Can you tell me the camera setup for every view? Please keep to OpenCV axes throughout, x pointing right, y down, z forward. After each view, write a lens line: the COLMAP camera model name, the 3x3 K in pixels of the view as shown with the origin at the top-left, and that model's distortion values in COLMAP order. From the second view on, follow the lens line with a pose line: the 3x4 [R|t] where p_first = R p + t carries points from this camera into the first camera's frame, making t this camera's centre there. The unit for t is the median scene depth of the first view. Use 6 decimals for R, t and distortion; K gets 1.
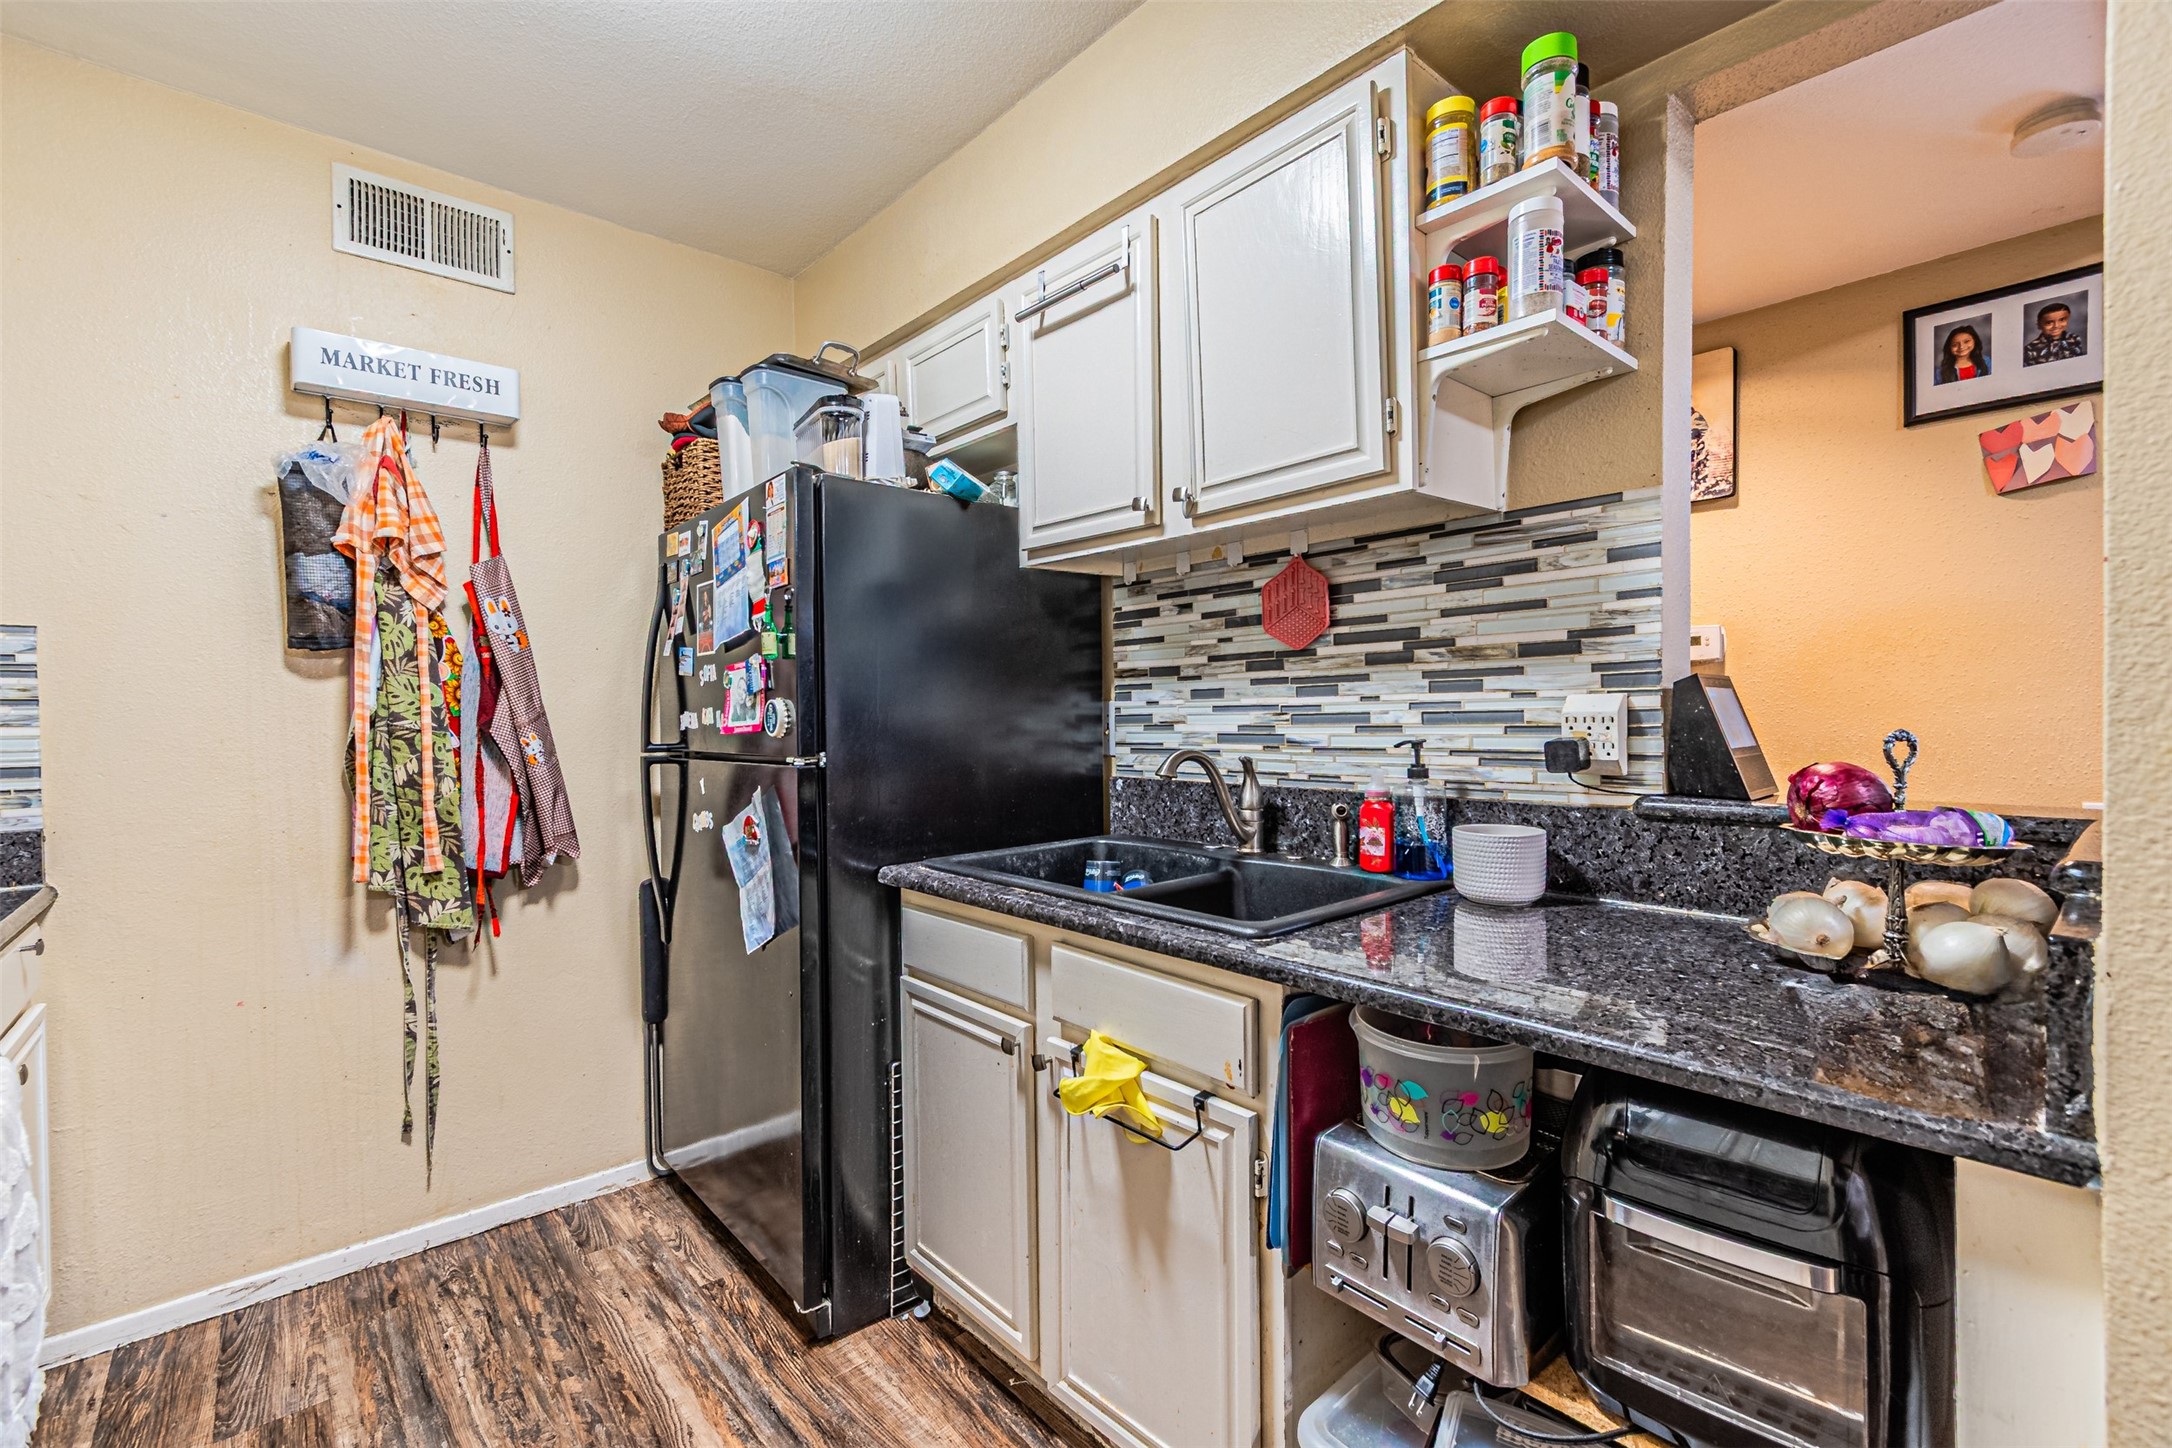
lens RADIAL K [[942.1, 0, 1069.3], [0, 942.1, 728.8], [0, 0, 1]] dist [0.009881, -0.001712]
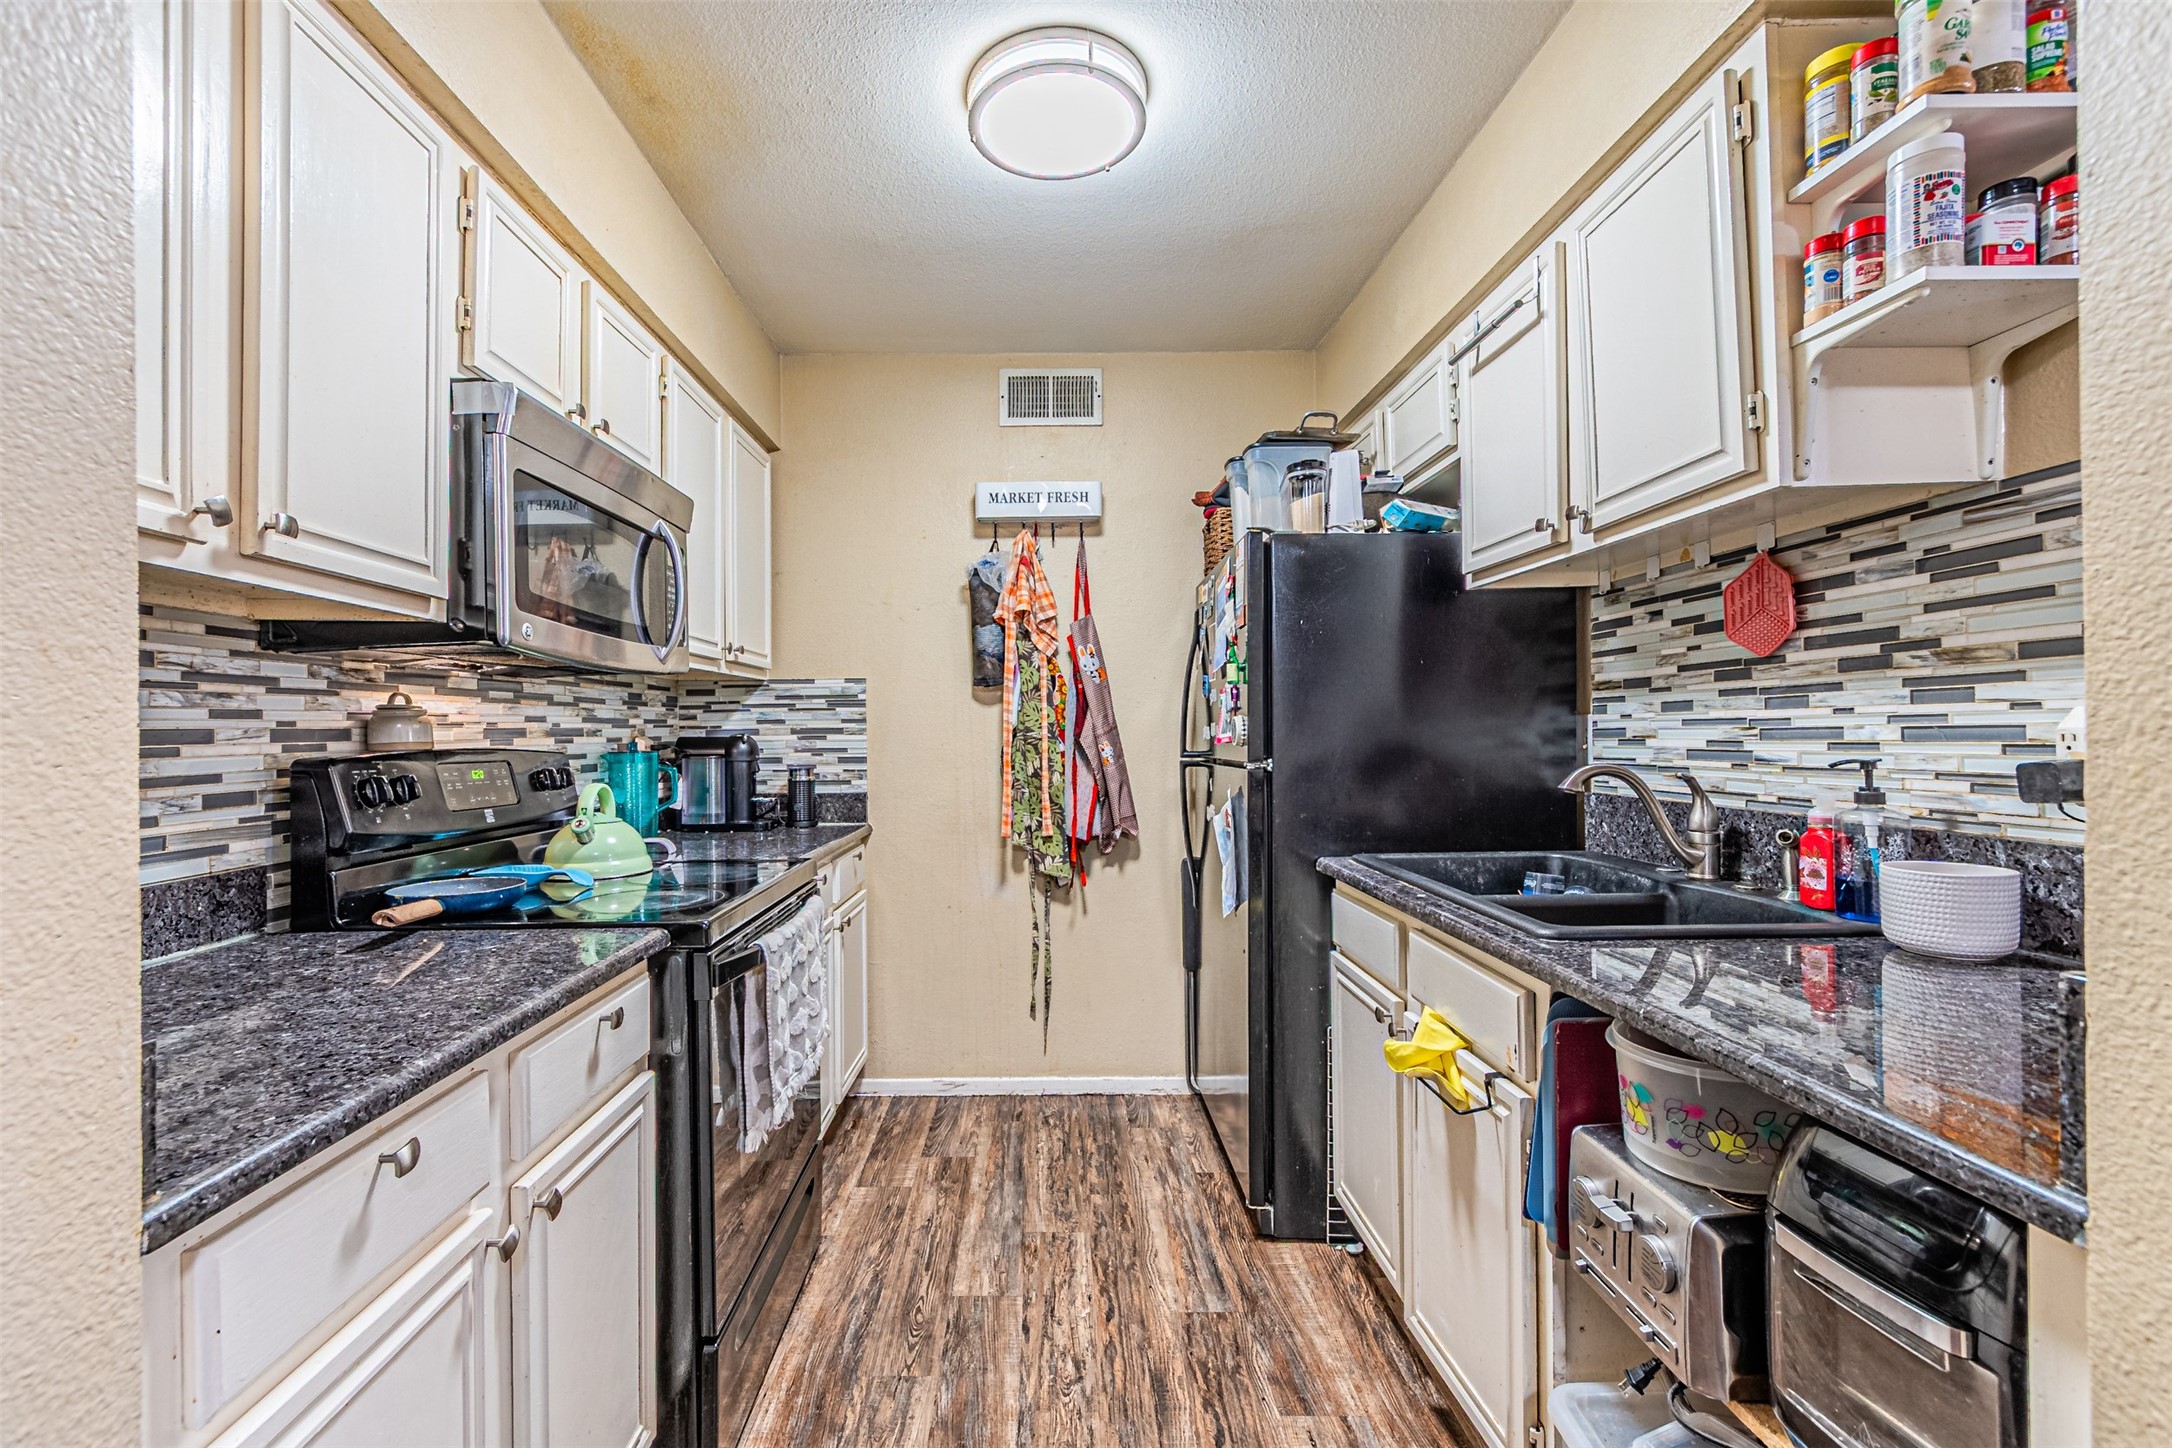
lens RADIAL K [[942.1, 0, 1052.3], [0, 942.1, 730.9], [0, 0, 1]] dist [0.009881, -0.001712]
pose [[0.764199, 0.003167, -0.644972, 0.308237], [-0.009821, 0.999929, -0.006726, -0.000896], [0.644905, 0.011474, 0.764176, -0.123061]]
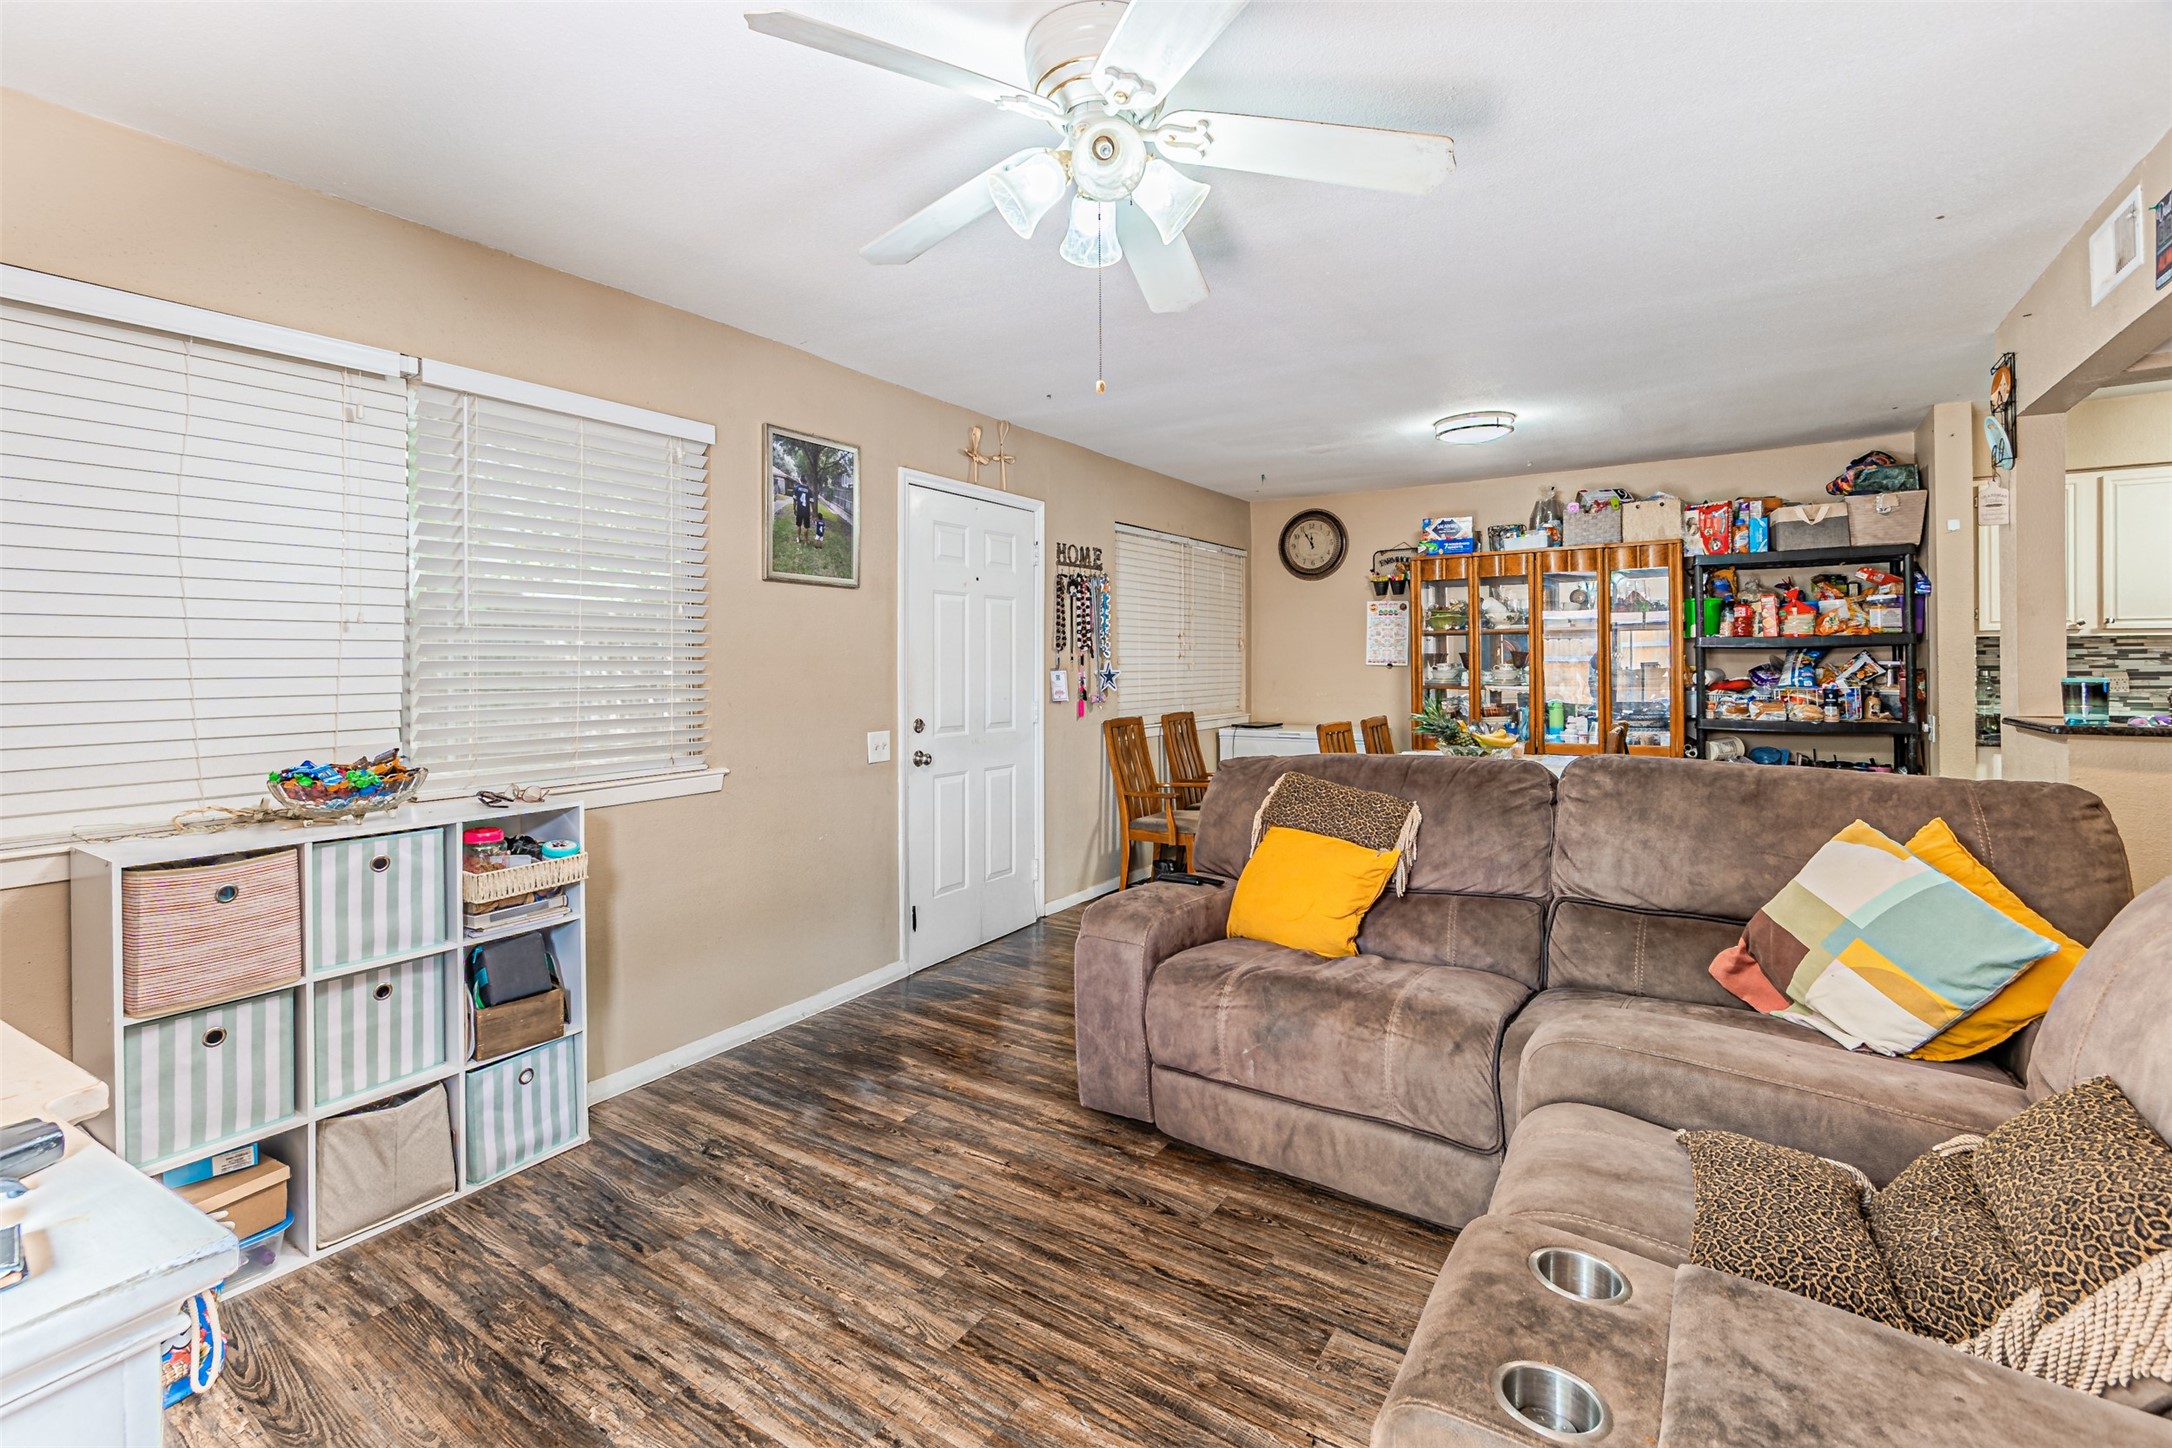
lens RADIAL K [[942.1, 0, 1068.2], [0, 942.1, 661.9], [0, 0, 1]] dist [0.009881, -0.001712]
pose [[-0.964441, 0.012214, -0.264014, 2.559828], [0.010388, 0.999911, 0.008313, -0.070621], [0.264092, 0.005275, -0.964483, 1.536685]]
